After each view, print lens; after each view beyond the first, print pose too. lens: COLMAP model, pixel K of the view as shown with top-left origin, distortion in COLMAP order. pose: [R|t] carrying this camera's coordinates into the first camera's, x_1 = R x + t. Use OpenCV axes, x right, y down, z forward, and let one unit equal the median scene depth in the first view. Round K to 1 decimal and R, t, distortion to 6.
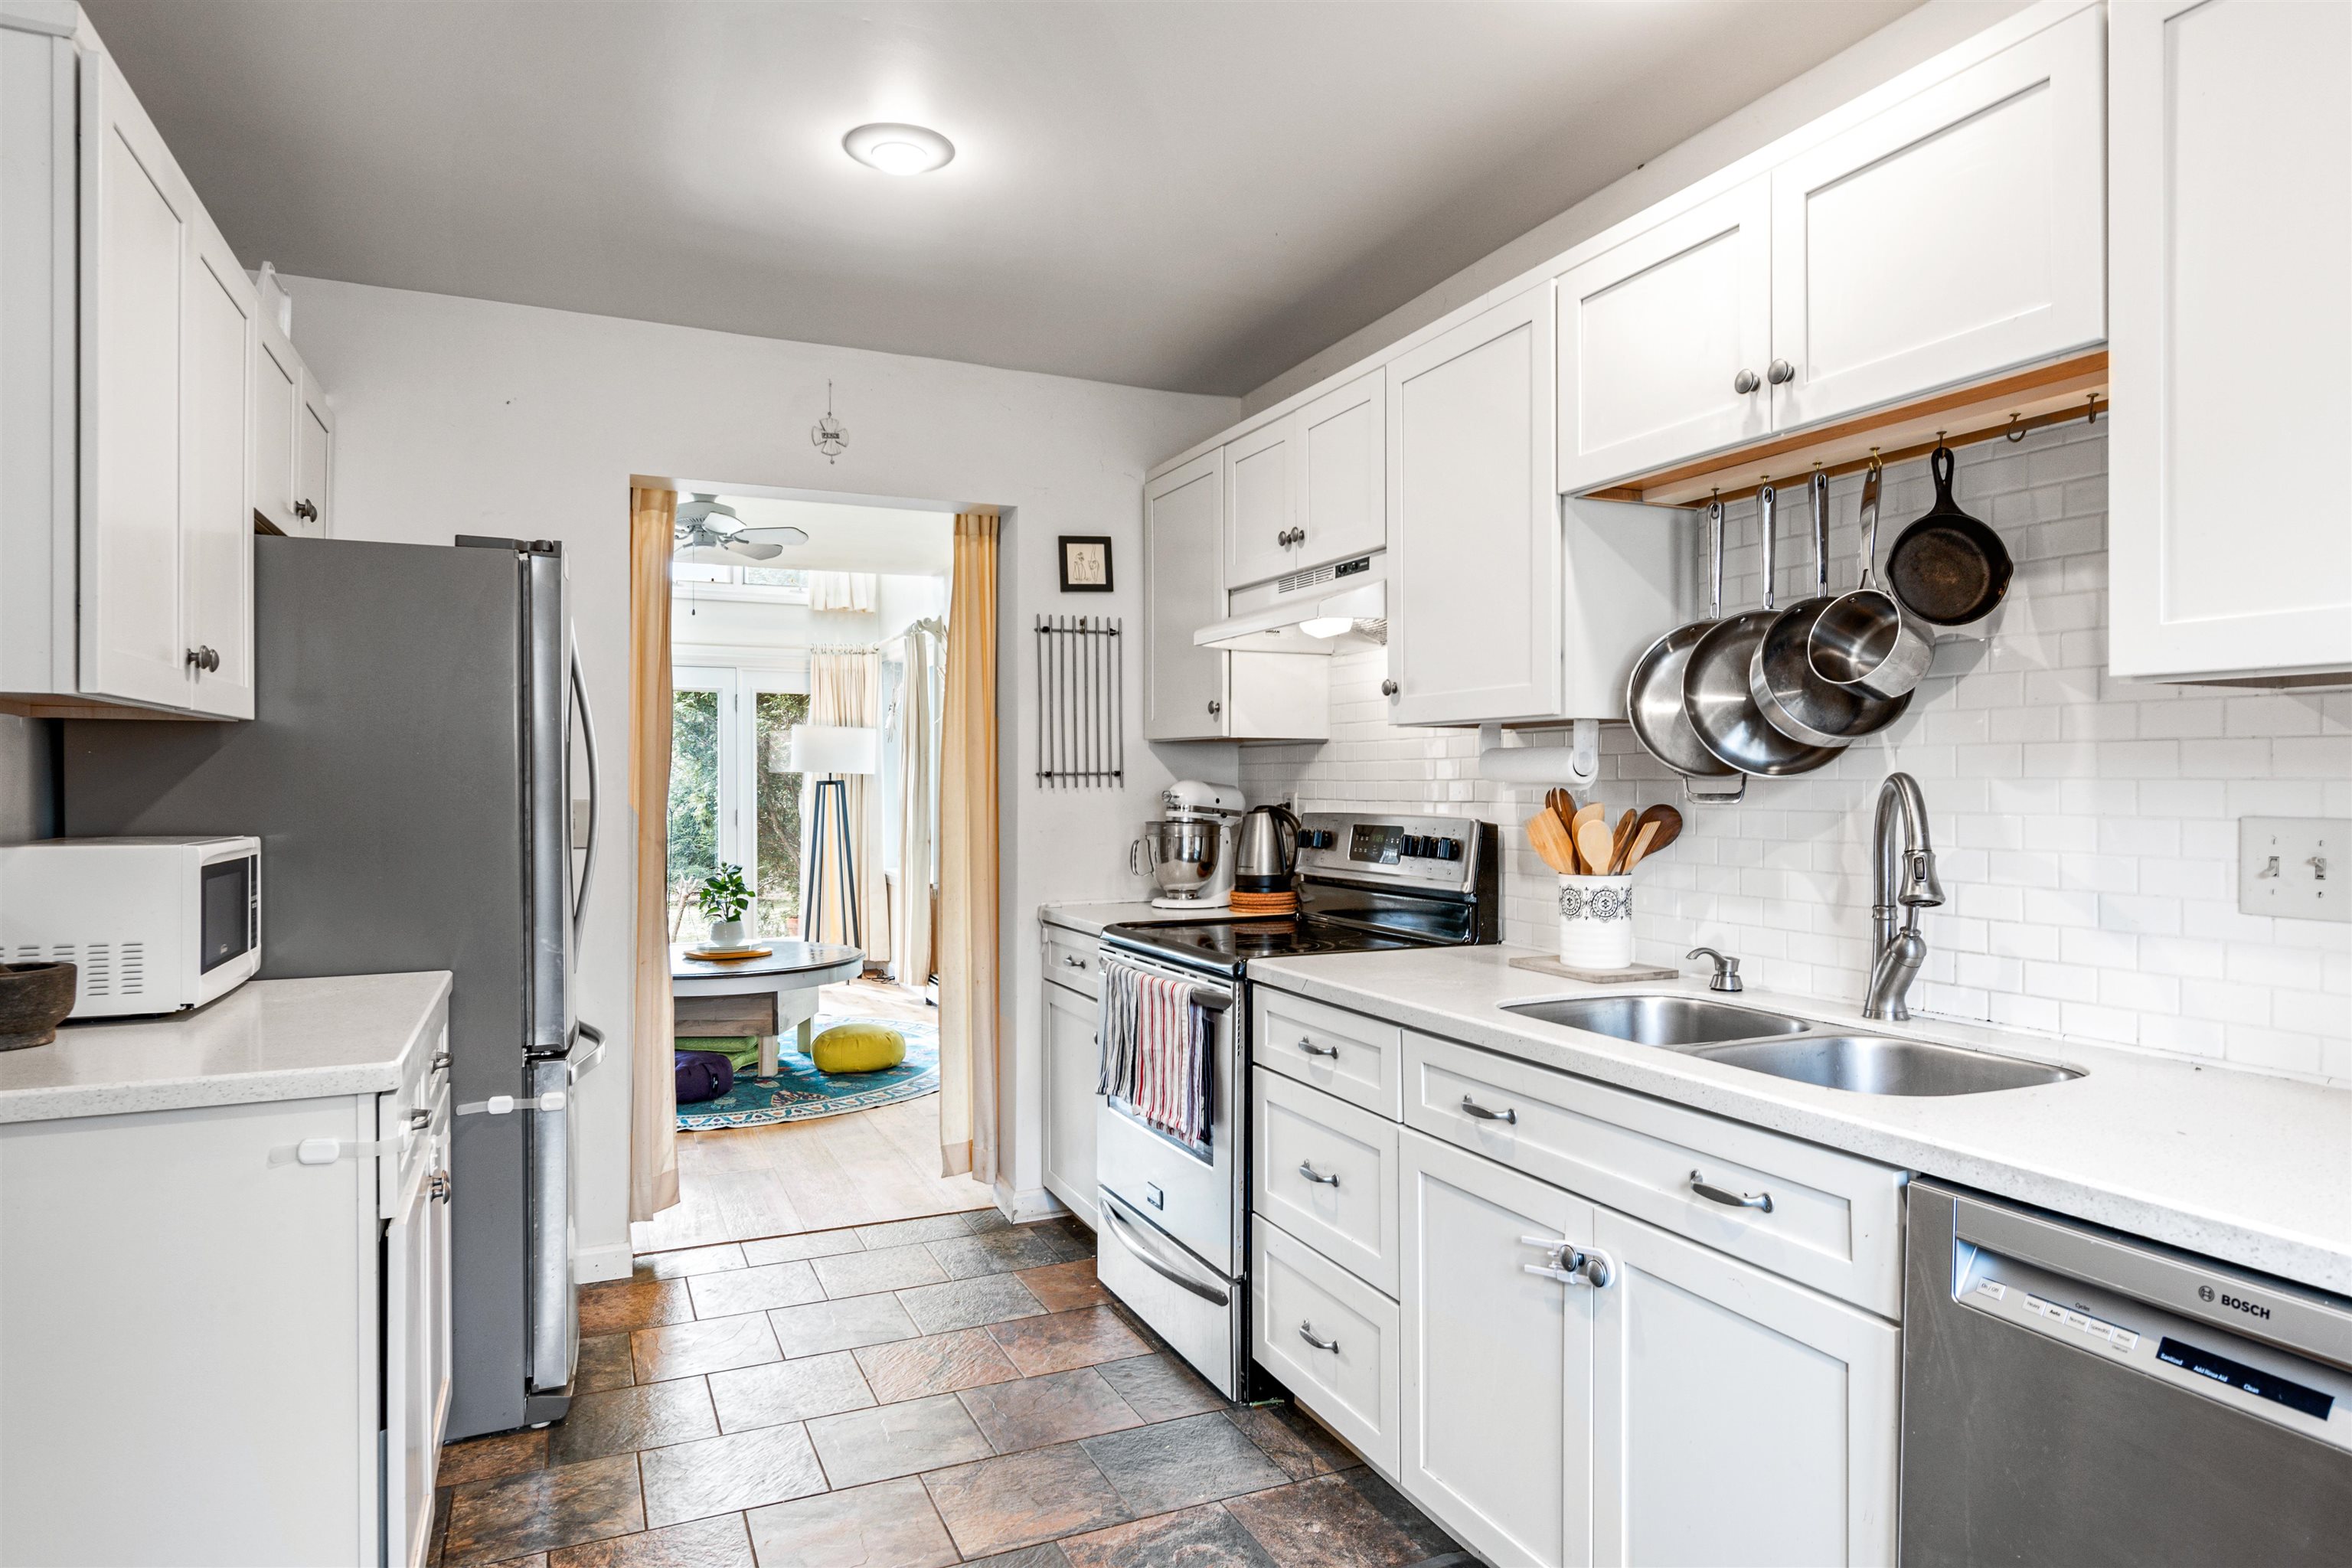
lens RADIAL K [[1363.8, 0, 1173.9], [0, 1363.8, 779.8], [0, 0, 1]] dist [0.001988, -0.000794]
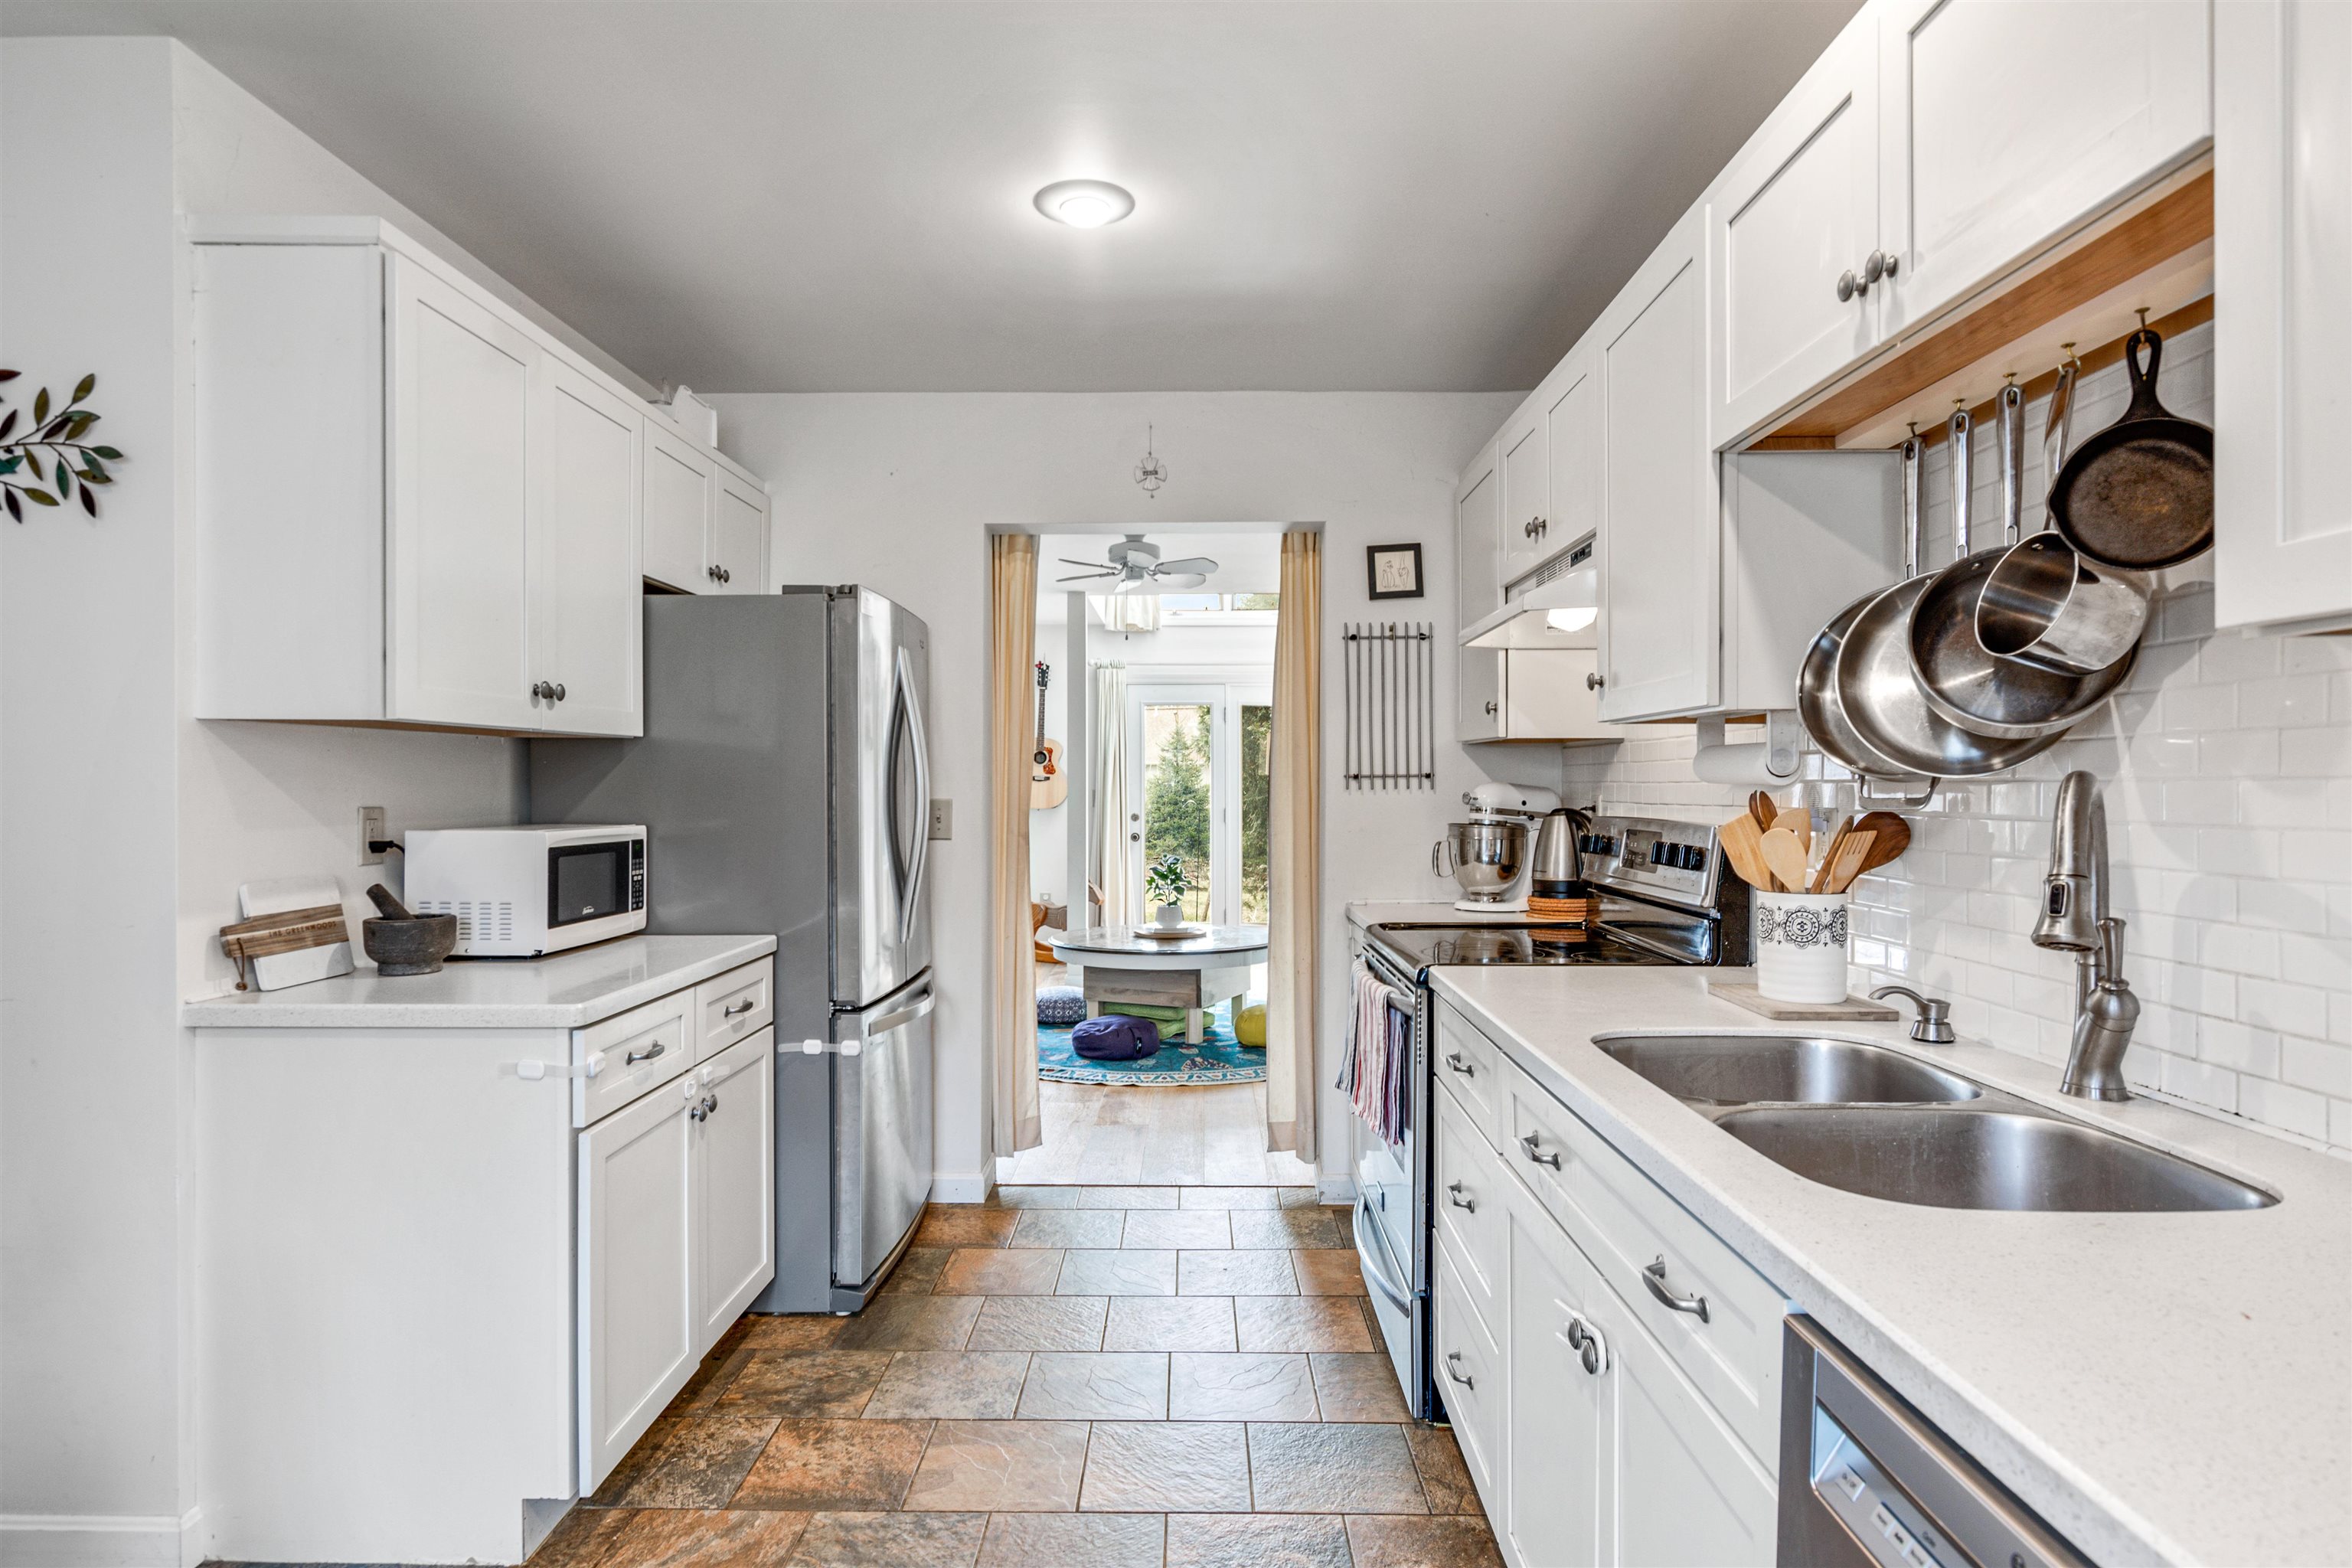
lens RADIAL K [[1243.3, 0, 1176.0], [0, 1243.3, 784.0], [0, 0, 1]] dist [0.000332, -0.000830]
pose [[0.905790, -0.000273, -0.423726, 0.248398], [0.000881, 0.999999, 0.001239, 0.000490], [0.423725, -0.001496, 0.905790, 0.112727]]
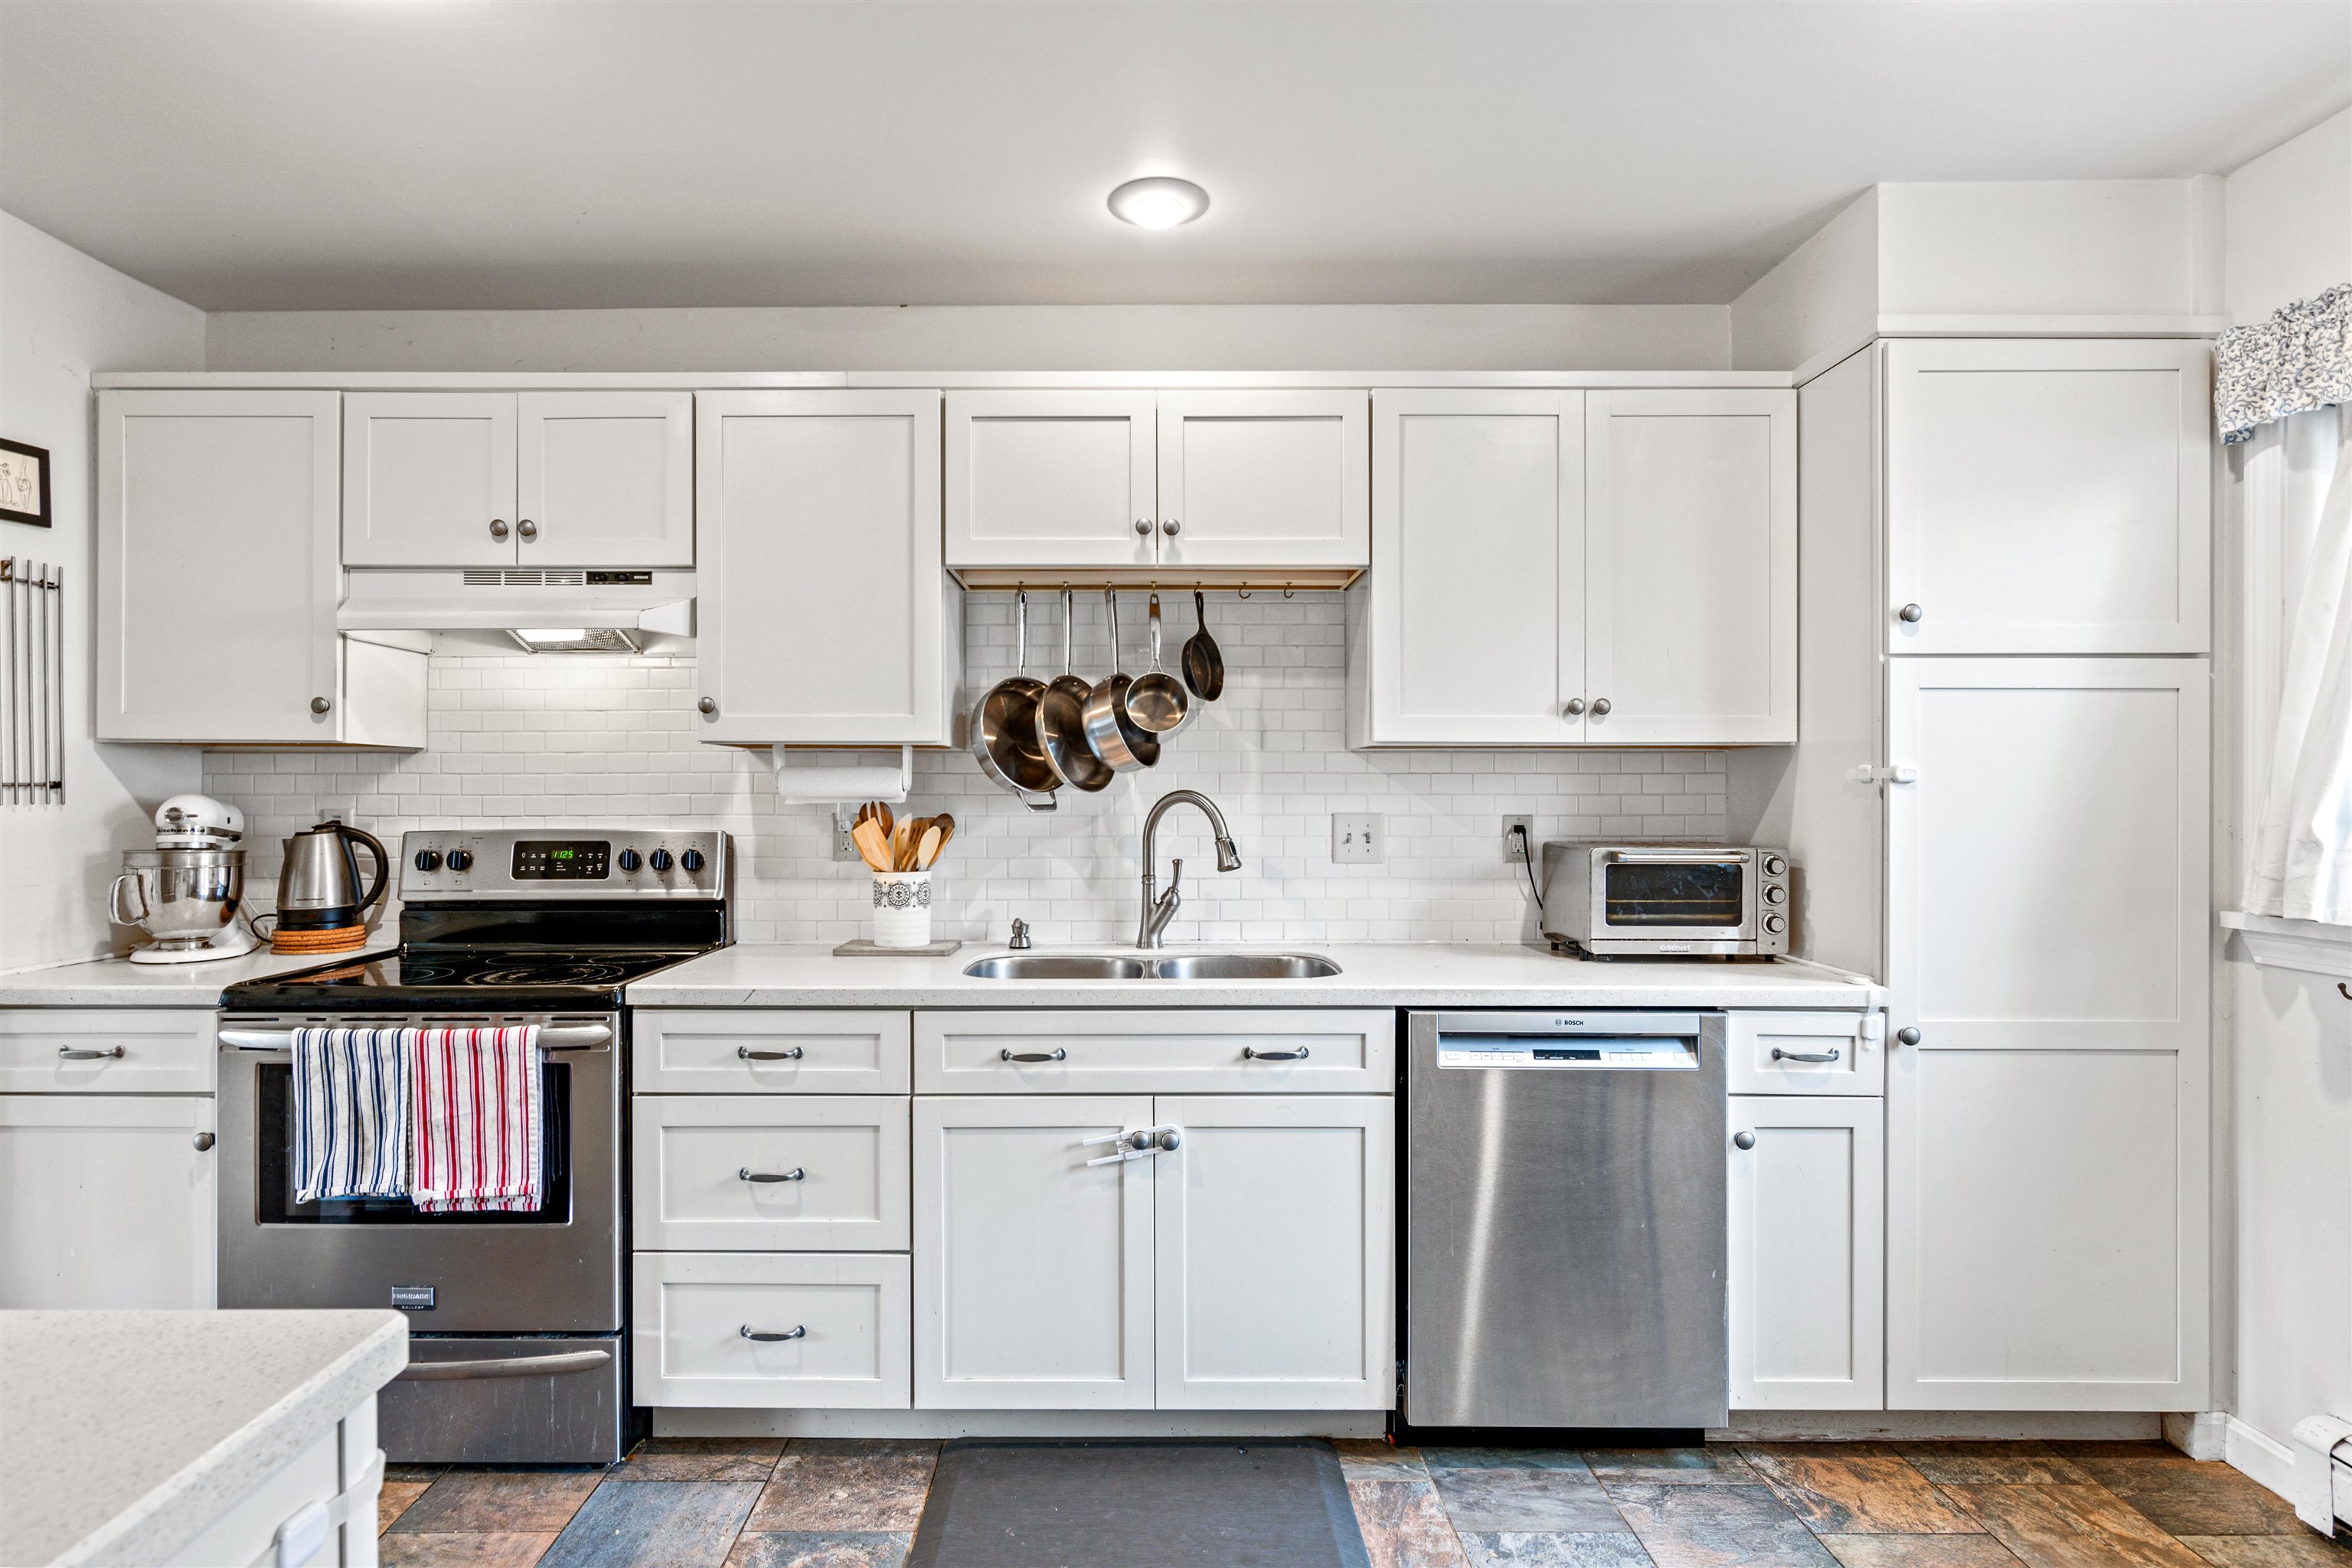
lens RADIAL K [[1215.2, 0, 1128.1], [0, 1215.2, 783.5], [0, 0, 1]] dist [0.001181, -0.000852]
pose [[0.414782, 0.007841, 0.909887, -0.529895], [-0.000593, 0.999965, -0.008347, -0.000415], [-0.909921, 0.002923, 0.414772, 0.314332]]
